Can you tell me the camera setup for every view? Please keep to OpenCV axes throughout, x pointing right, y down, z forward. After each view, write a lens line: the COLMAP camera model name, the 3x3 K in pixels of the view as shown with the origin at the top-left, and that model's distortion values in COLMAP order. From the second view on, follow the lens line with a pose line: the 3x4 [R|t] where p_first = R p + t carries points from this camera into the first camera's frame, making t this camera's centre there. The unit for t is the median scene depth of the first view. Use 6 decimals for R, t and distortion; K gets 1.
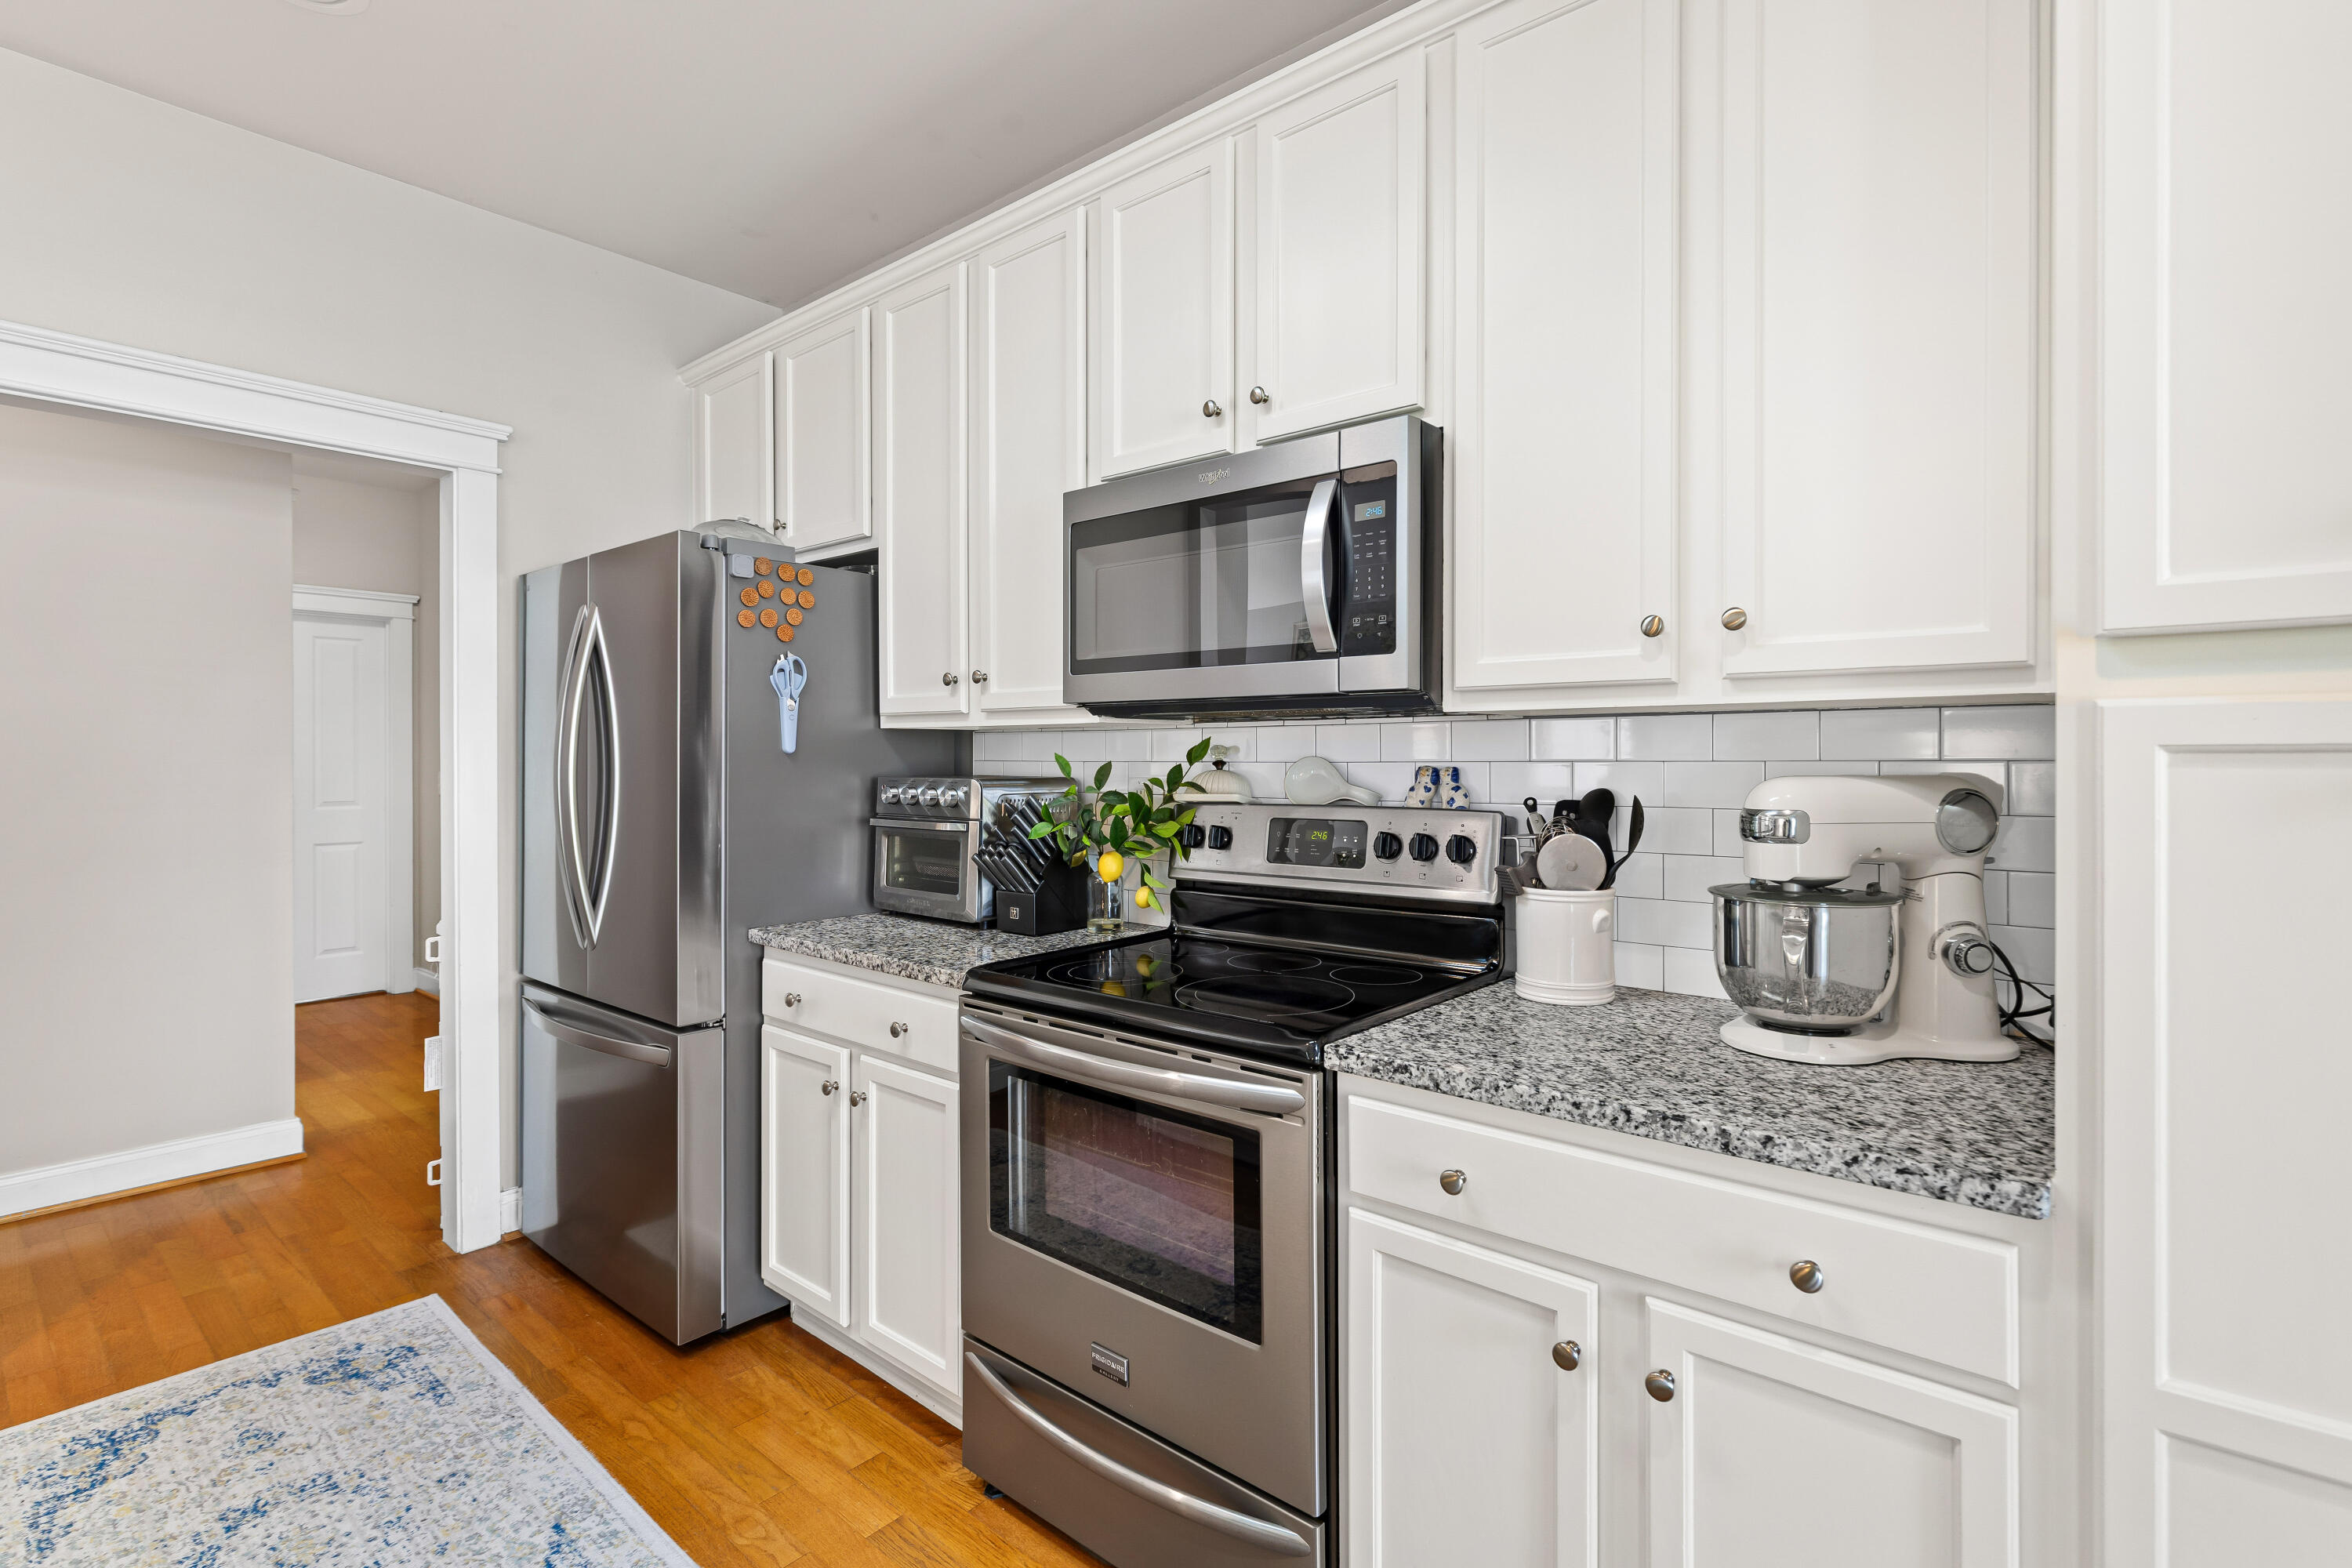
lens RADIAL K [[1089.0, 0, 1178.0], [0, 1089.0, 763.1], [0, 0, 1]] dist [-0.005713, 0.001491]
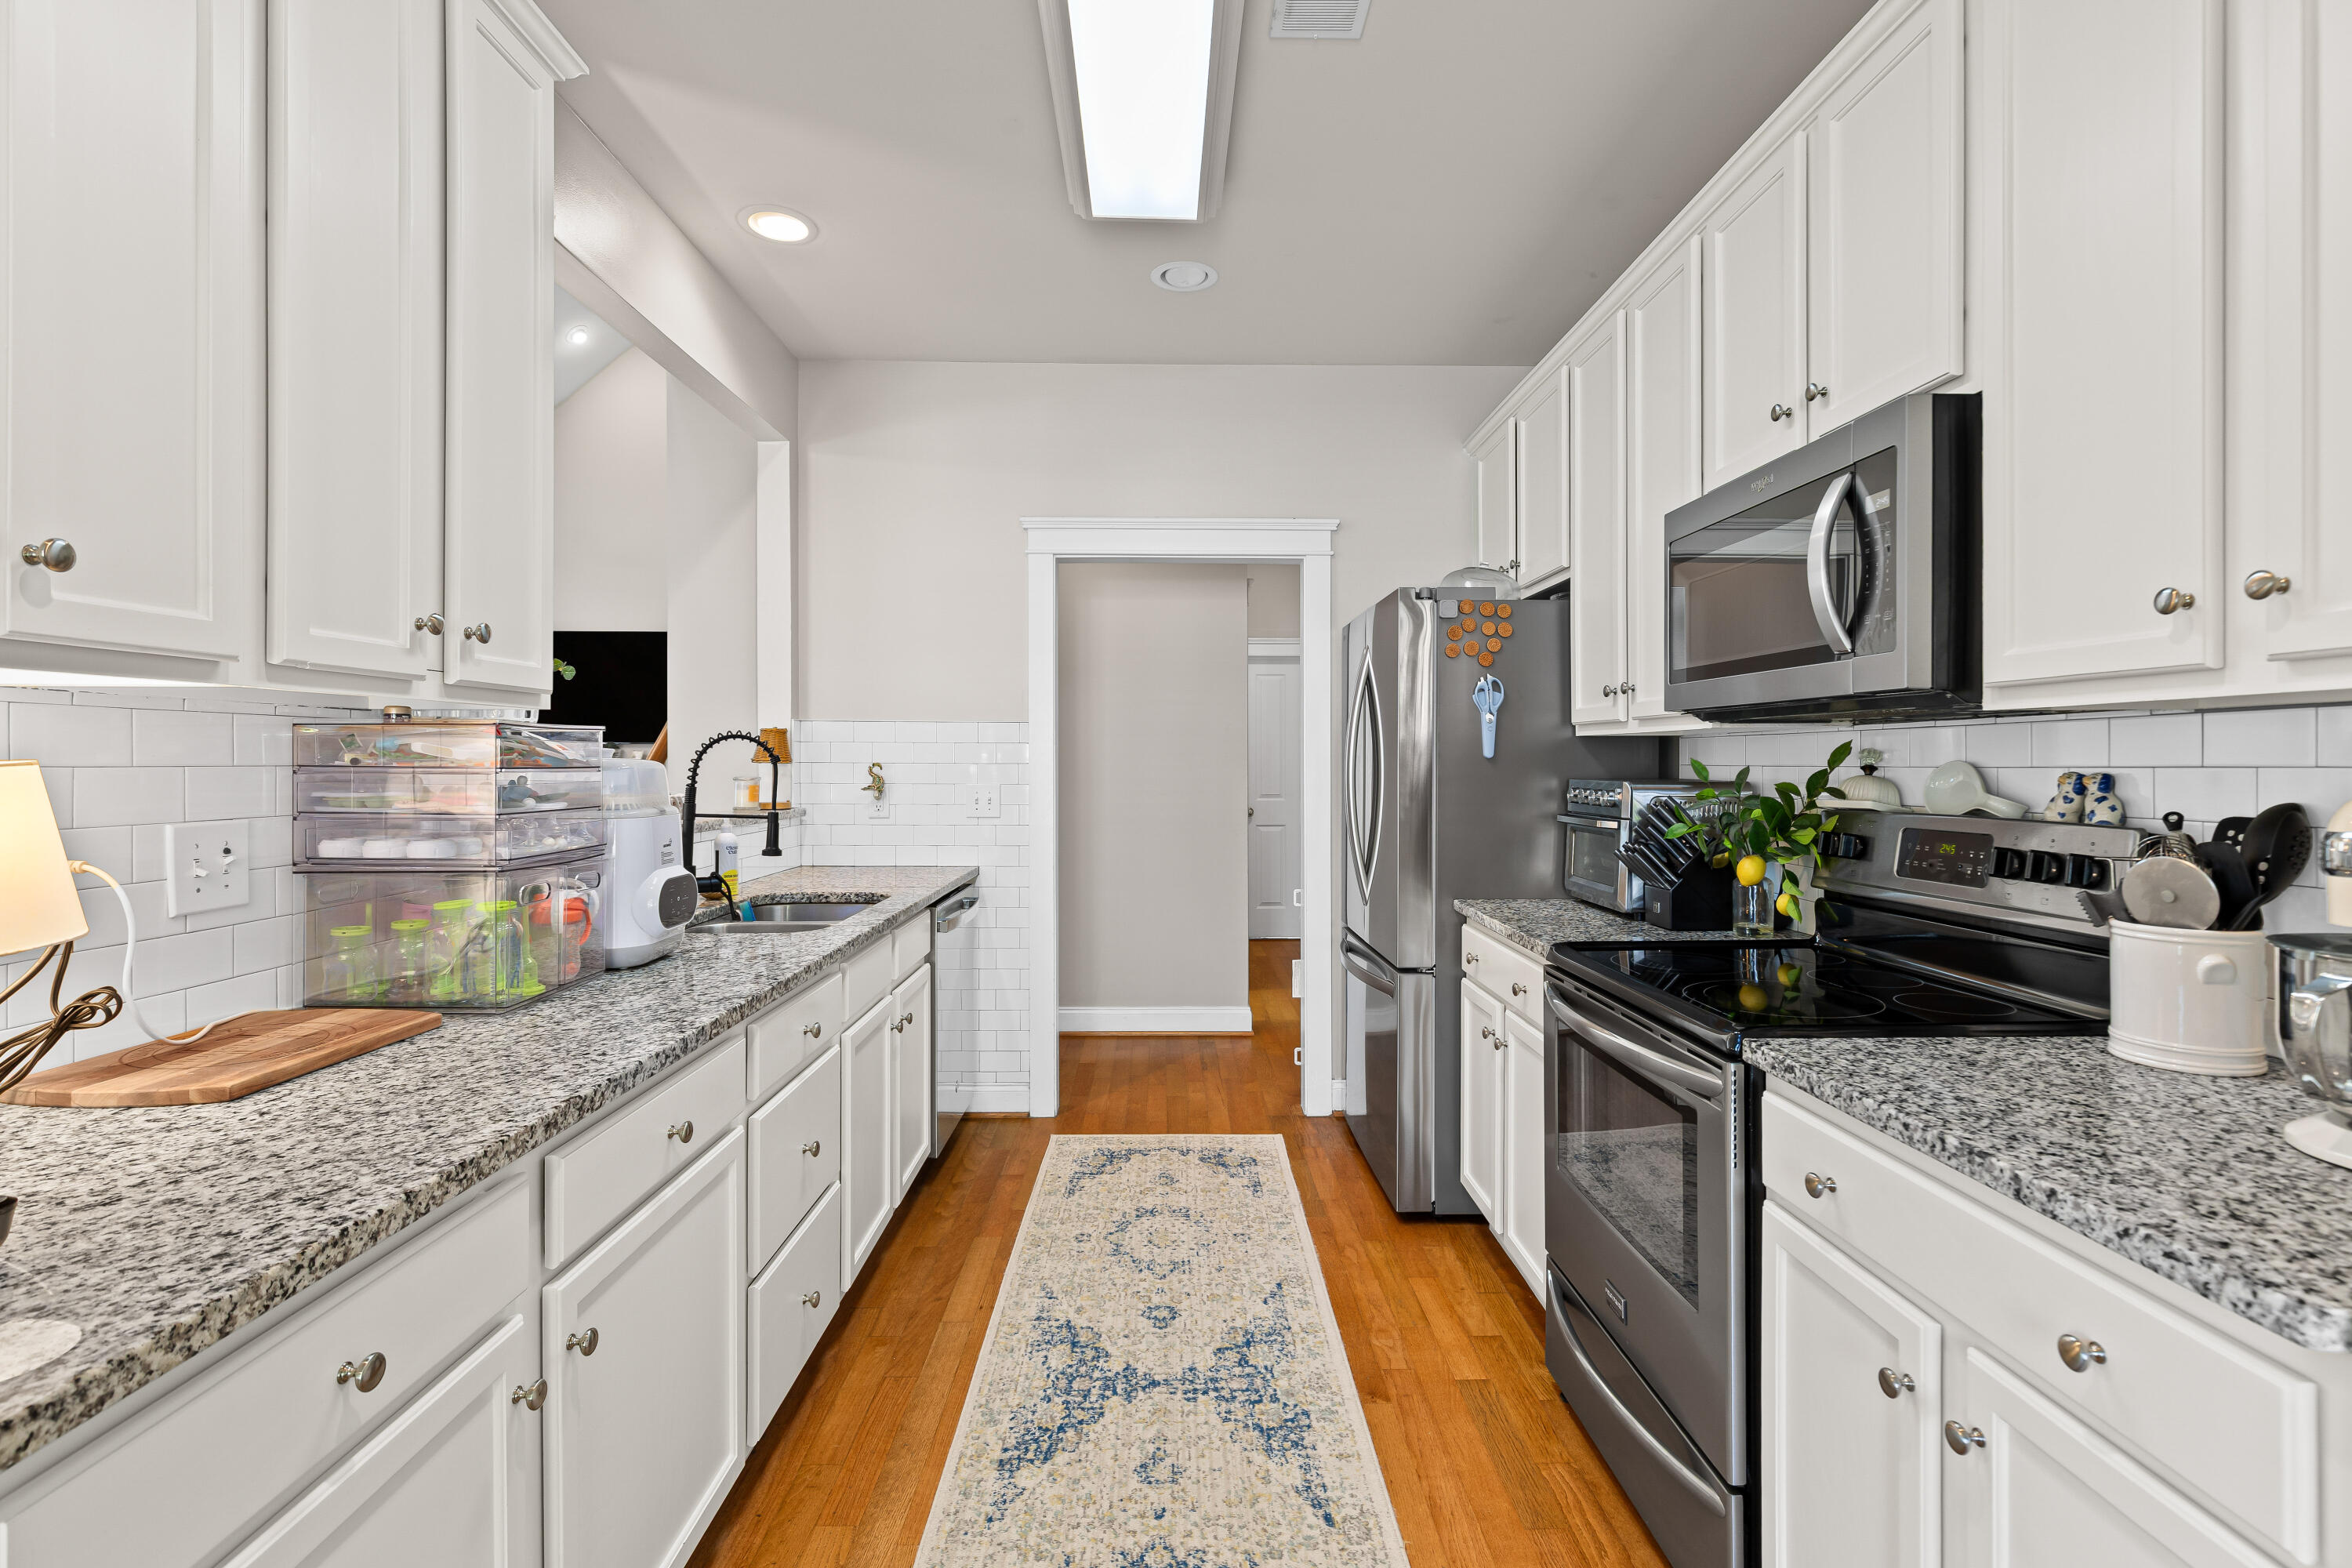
lens RADIAL K [[1084.0, 0, 1188.3], [0, 1084.0, 772.7], [0, 0, 1]] dist [-0.004095, 0.001022]
pose [[0.664618, 0.007239, -0.747148, 0.380892], [-0.003396, 0.999972, 0.006668, -0.000065], [0.747175, -0.001894, 0.664624, -0.058972]]
